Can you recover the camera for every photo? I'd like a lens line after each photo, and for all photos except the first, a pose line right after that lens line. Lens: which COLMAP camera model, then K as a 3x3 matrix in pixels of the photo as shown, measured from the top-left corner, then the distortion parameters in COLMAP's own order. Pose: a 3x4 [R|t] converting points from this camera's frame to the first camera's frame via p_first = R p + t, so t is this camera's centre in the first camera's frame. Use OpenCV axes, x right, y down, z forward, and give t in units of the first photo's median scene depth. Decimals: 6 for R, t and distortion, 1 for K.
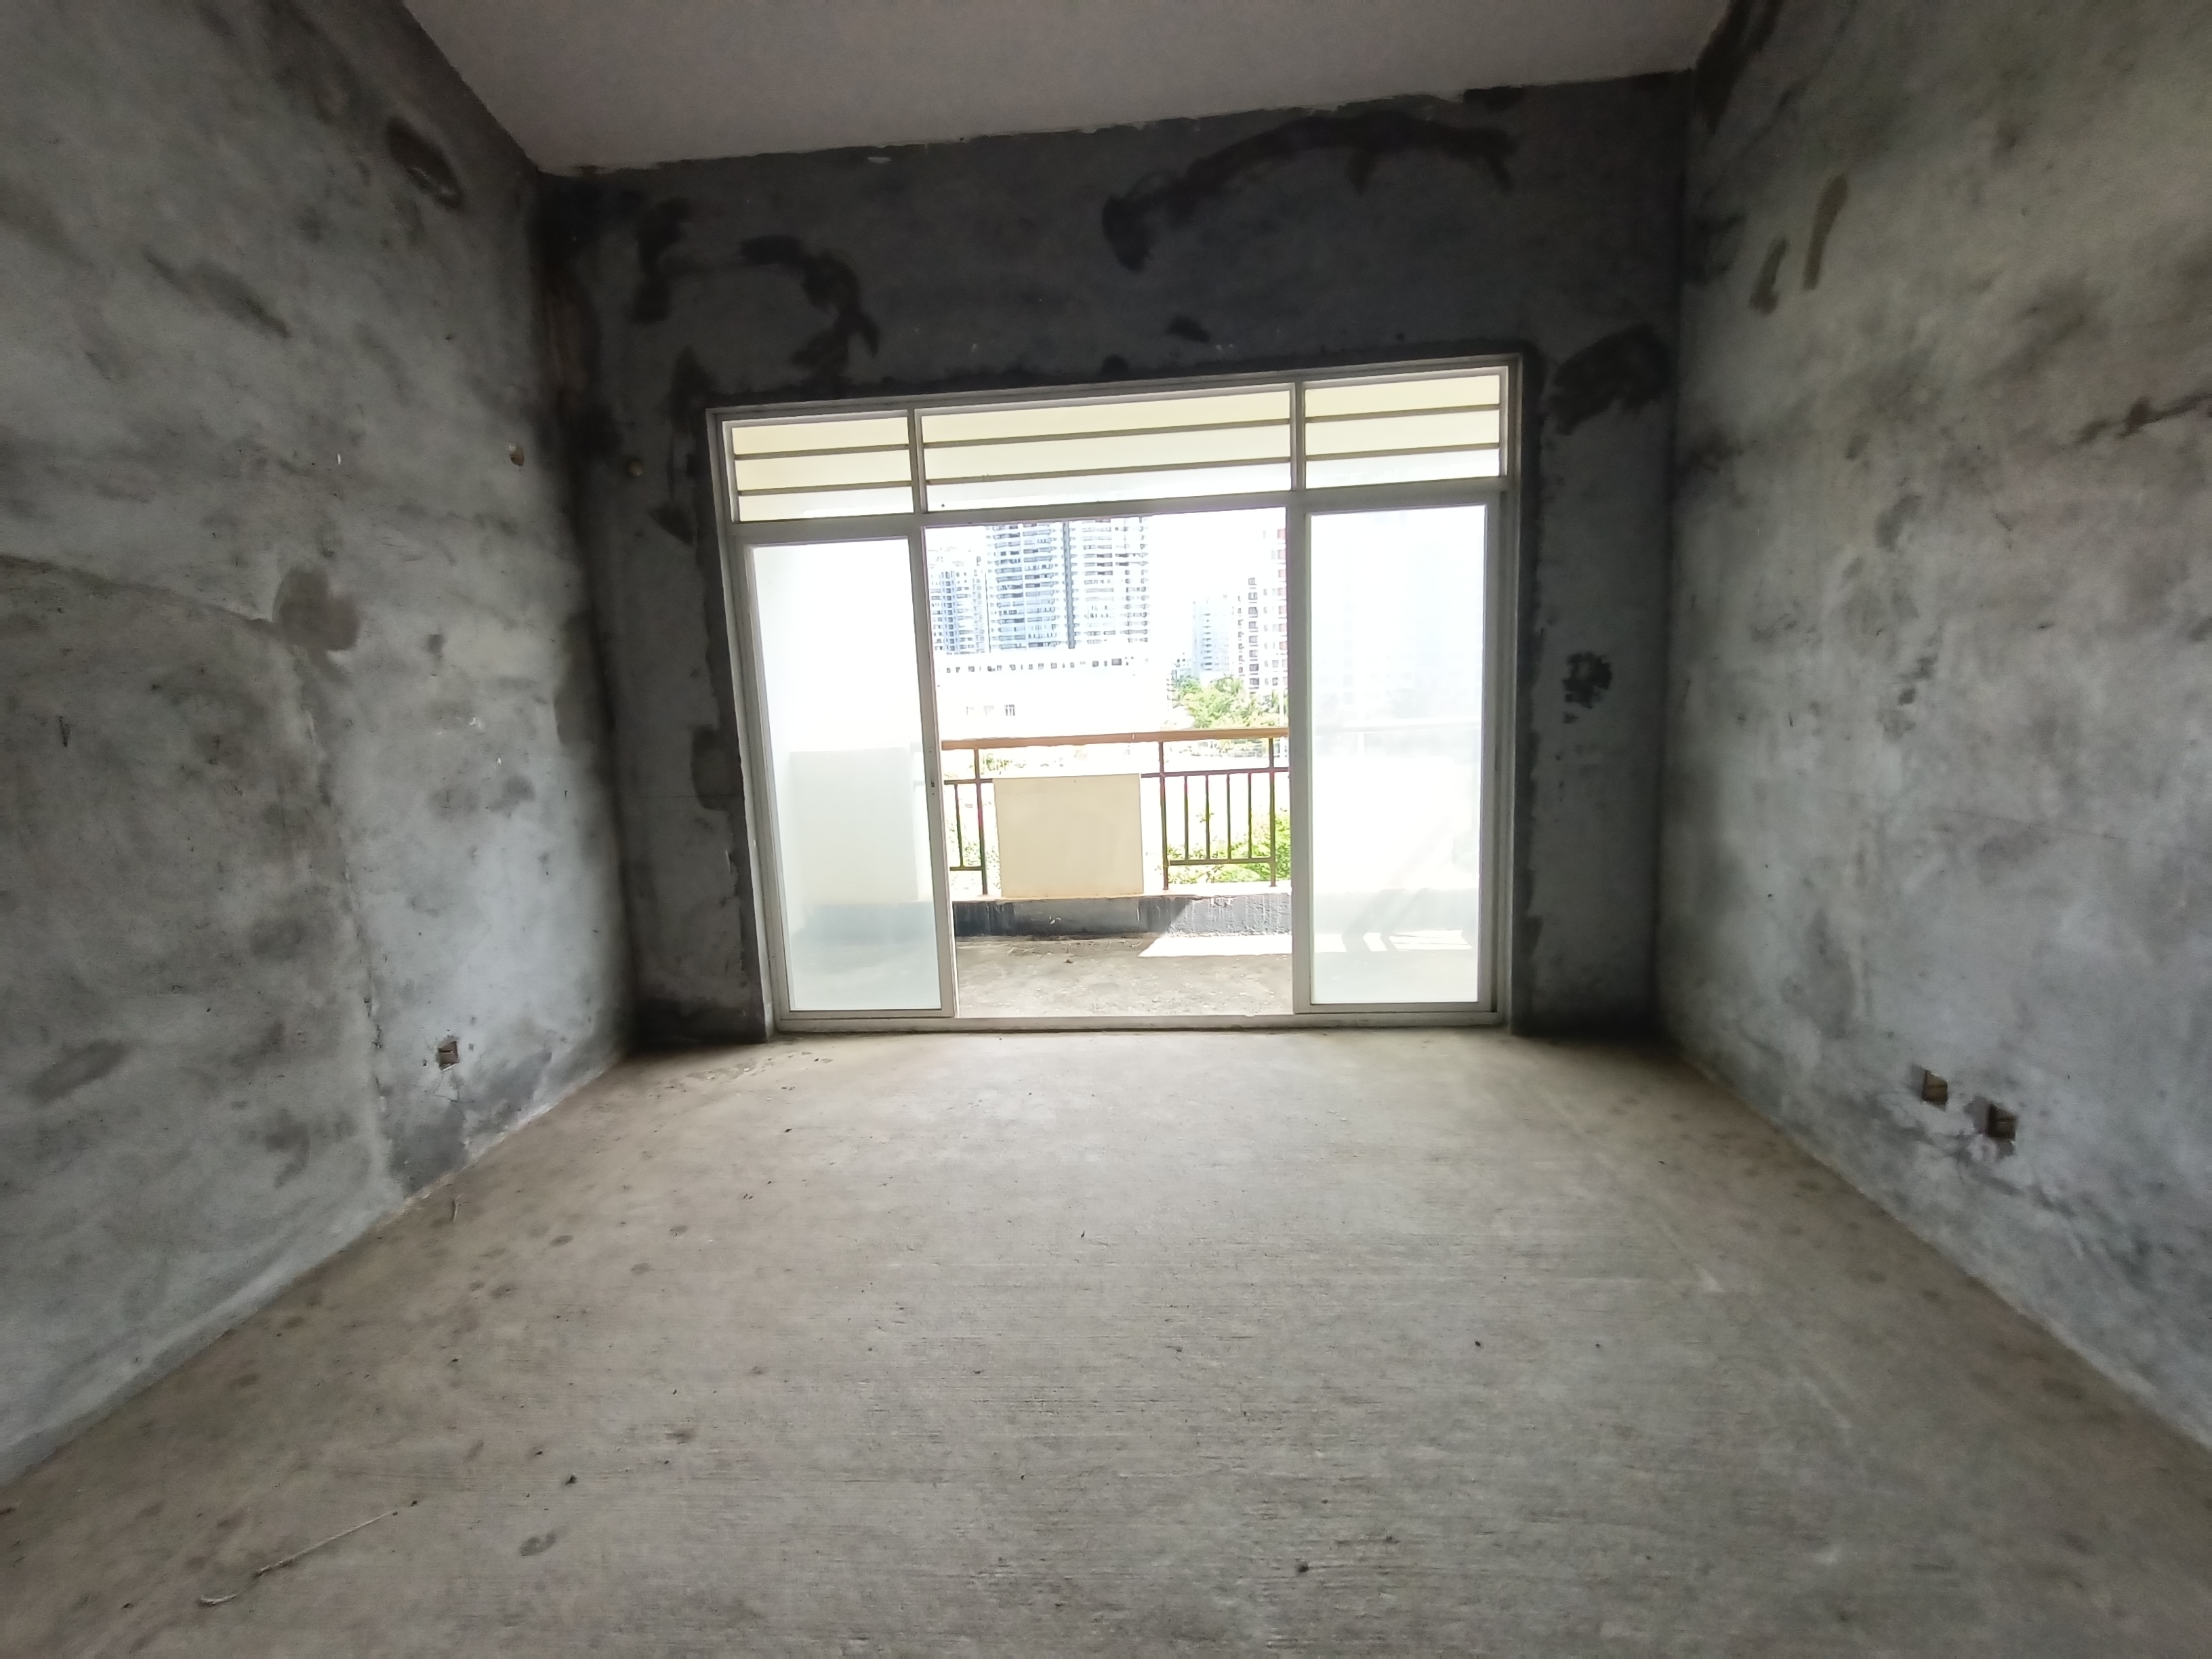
lens RADIAL K [[991.5, 0, 1096.7], [0, 991.5, 832.3], [0, 0, 1]] dist [-0.001586, 0.001235]
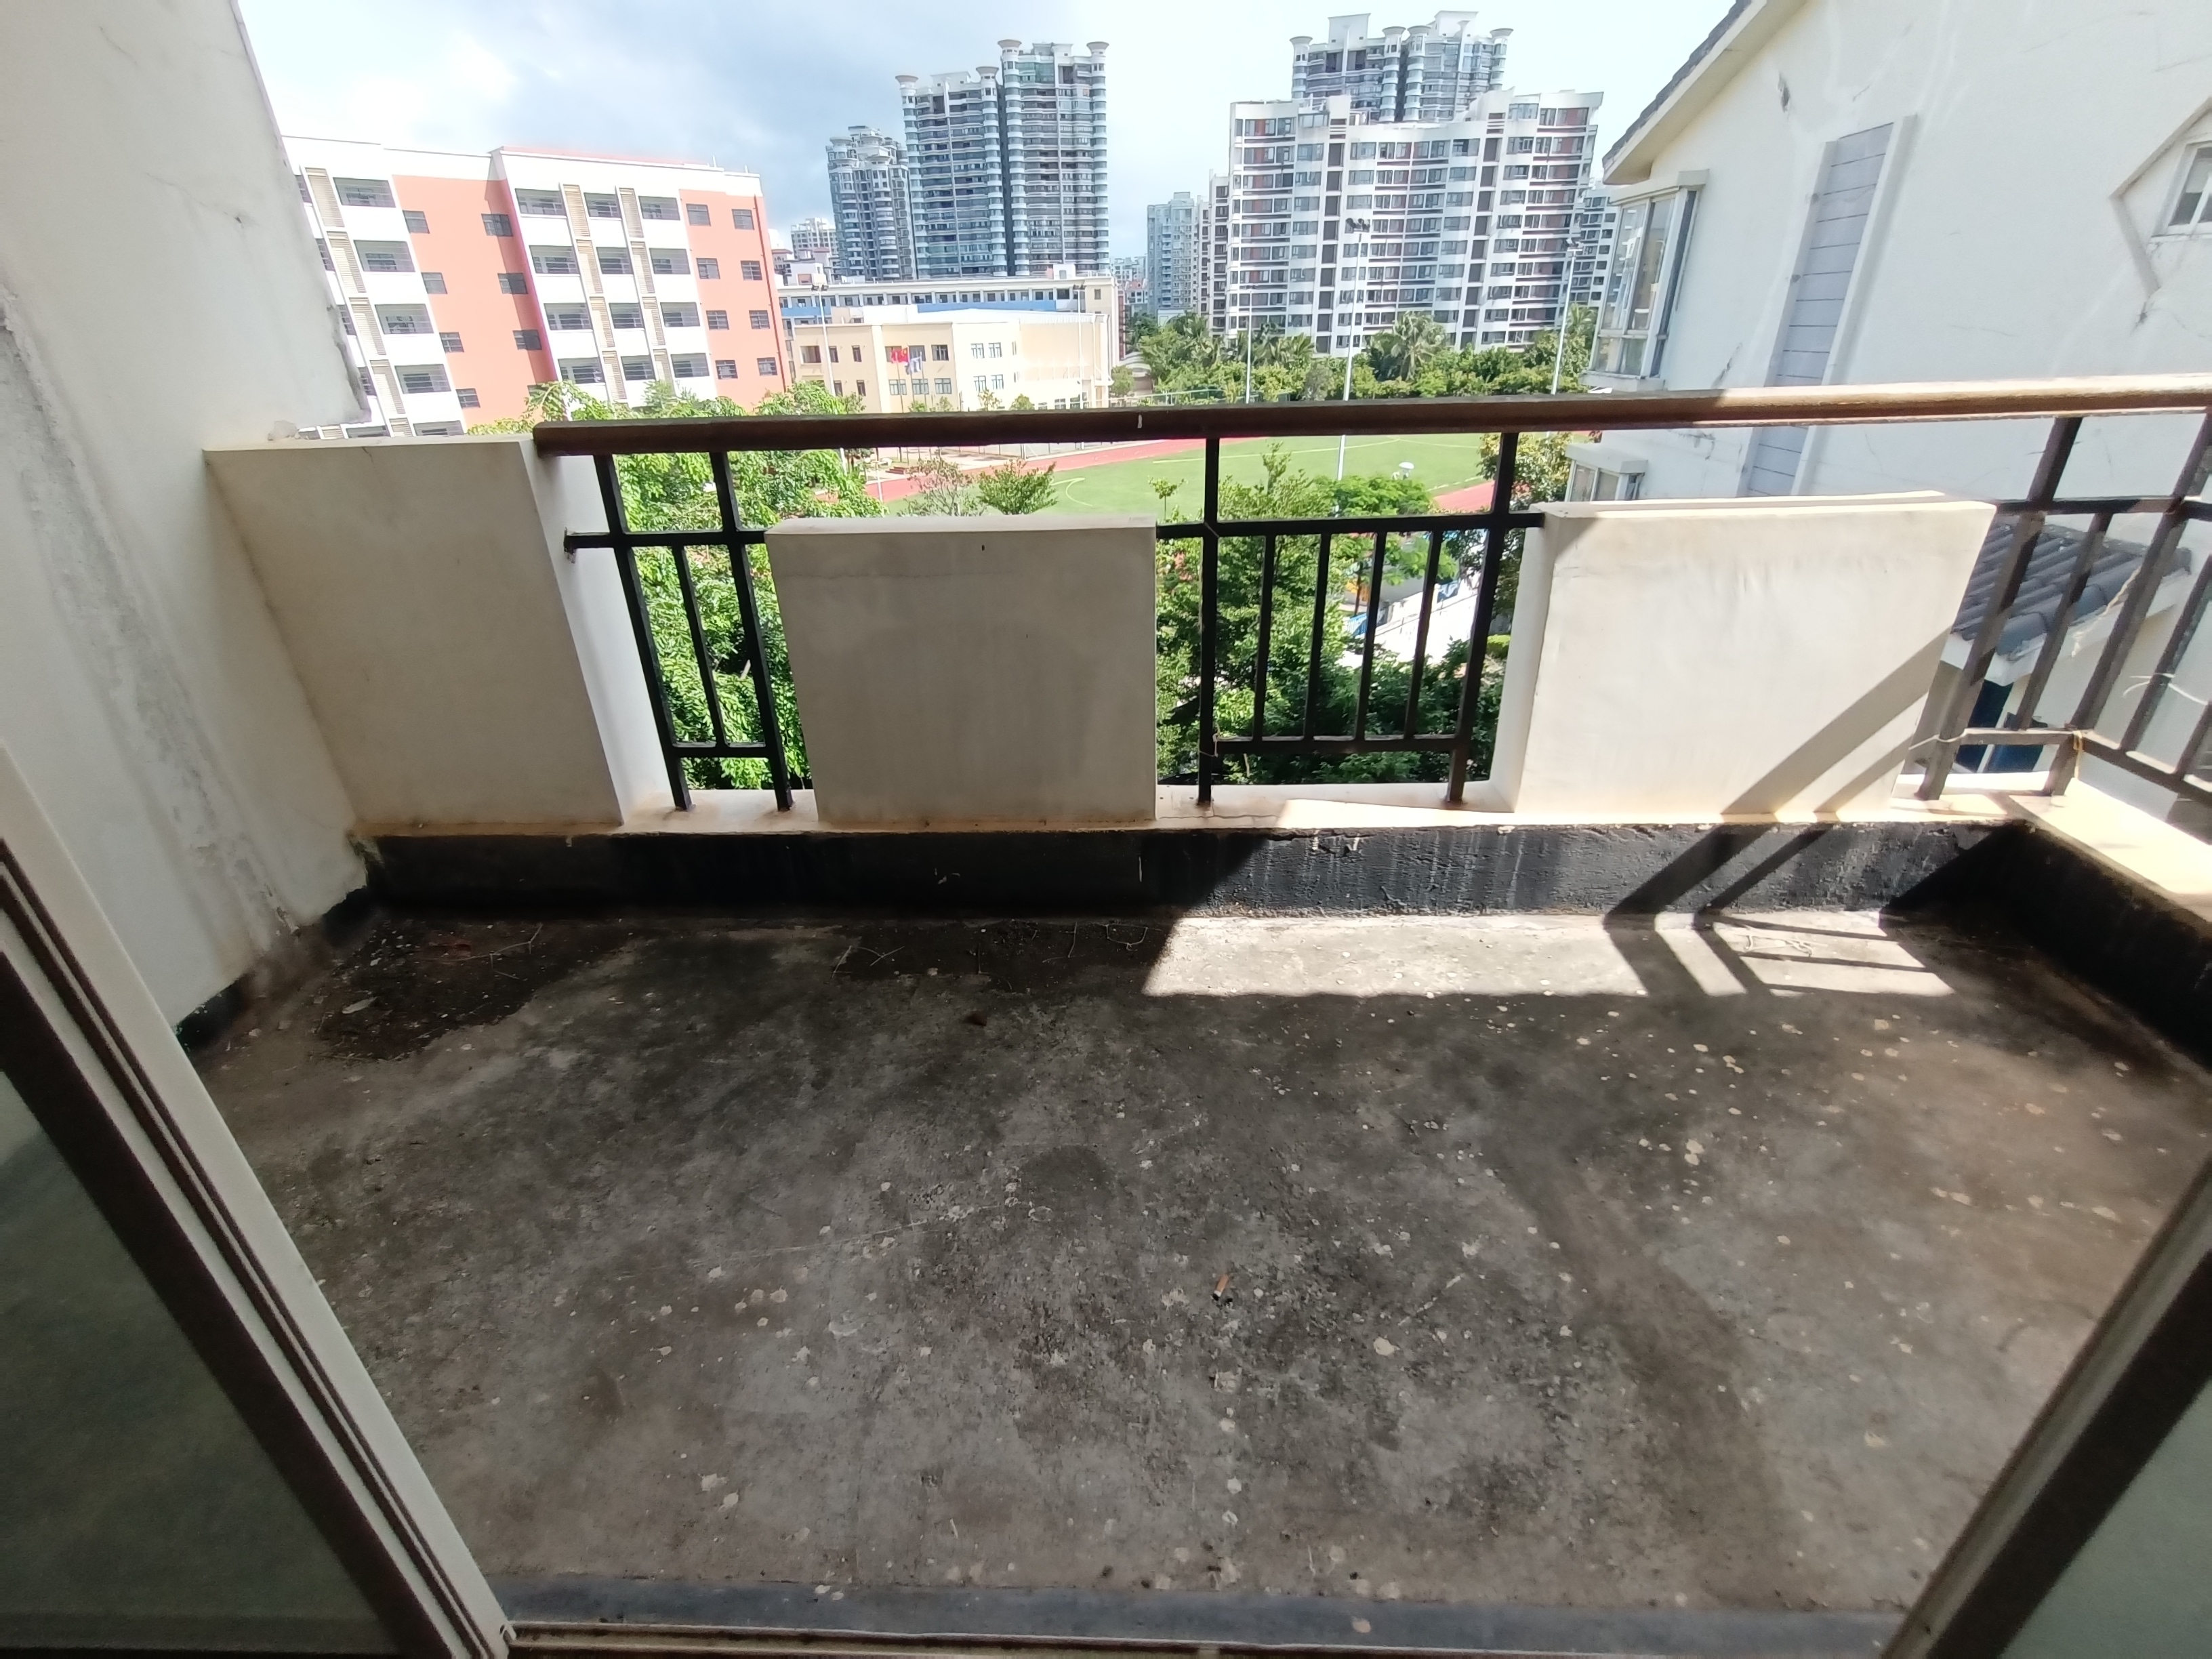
lens RADIAL K [[991.5, 0, 1105.0], [0, 991.5, 836.2], [0, 0, 1]] dist [-0.001586, 0.001235]
pose [[0.998260, -0.012363, 0.057654, 0.001522], [-0.006955, 0.946262, 0.323325, -0.053535], [-0.058553, -0.323163, 0.944530, 0.464581]]
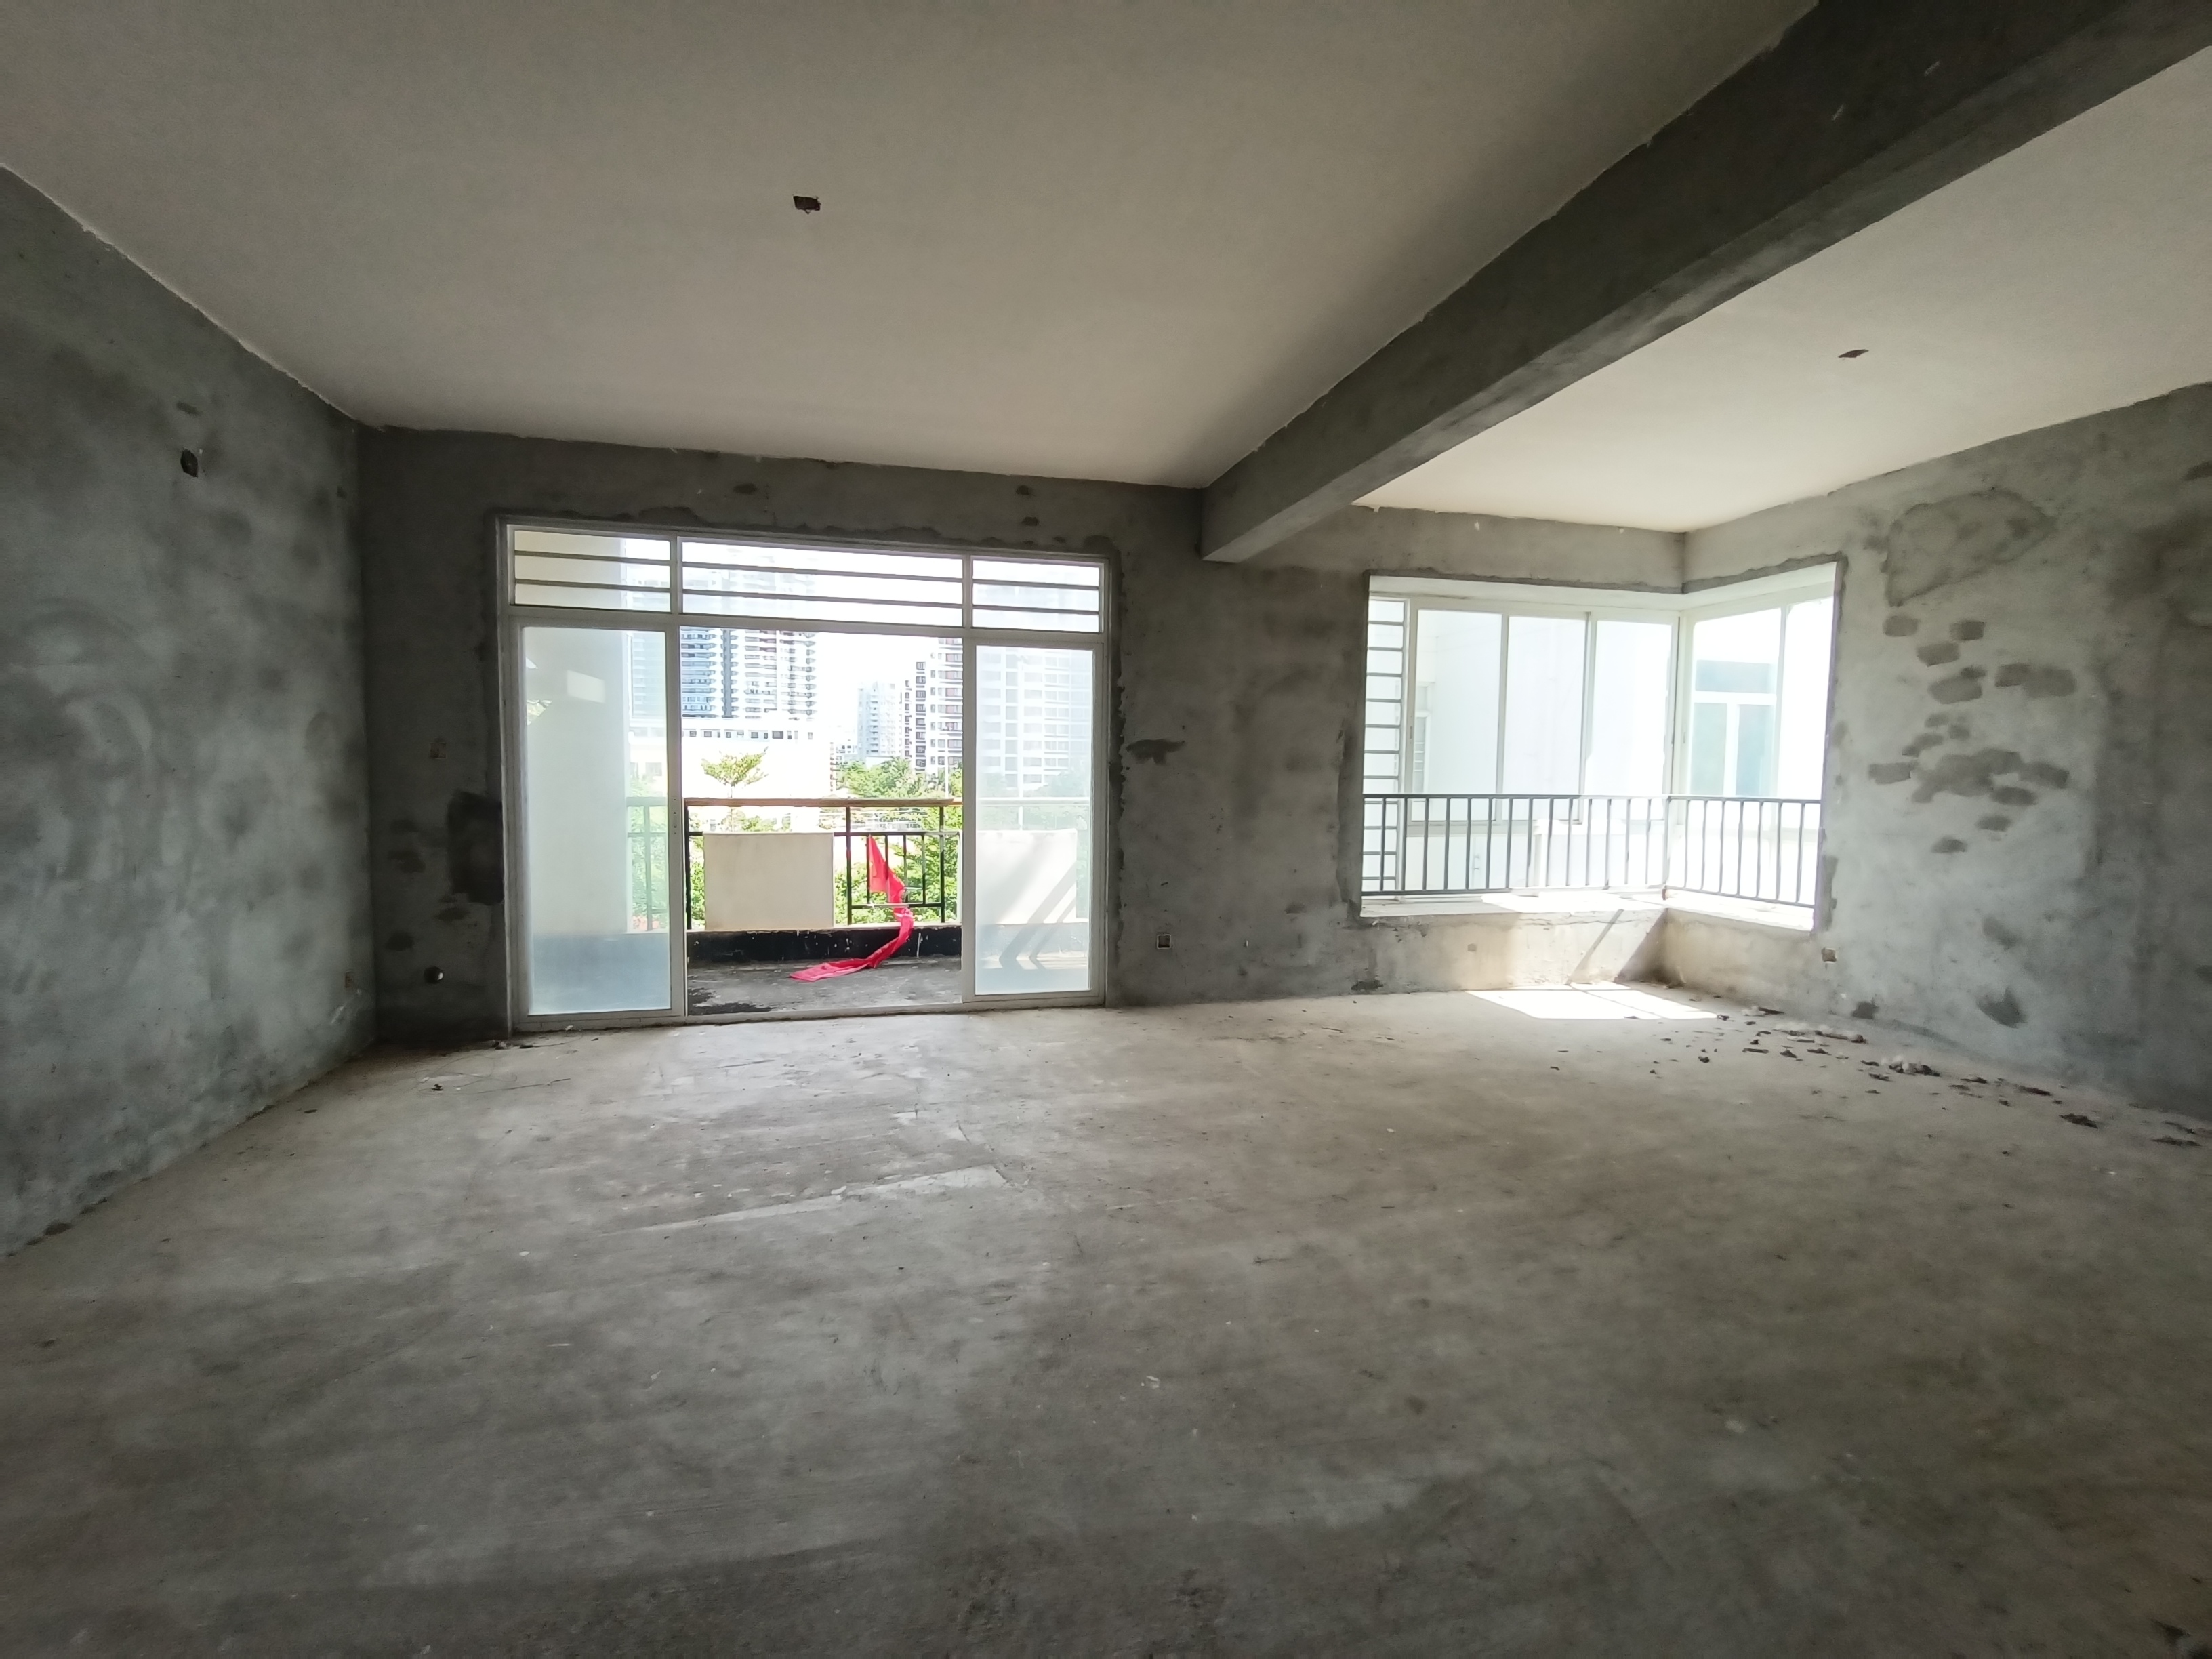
lens RADIAL K [[991.5, 0, 1109.5], [0, 991.5, 827.0], [0, 0, 1]] dist [-0.001586, 0.001235]
pose [[0.939956, 0.032148, 0.339778, -0.066475], [-0.000529, 0.995690, -0.092744, 0.061993], [-0.341296, 0.086996, 0.935922, -0.316554]]
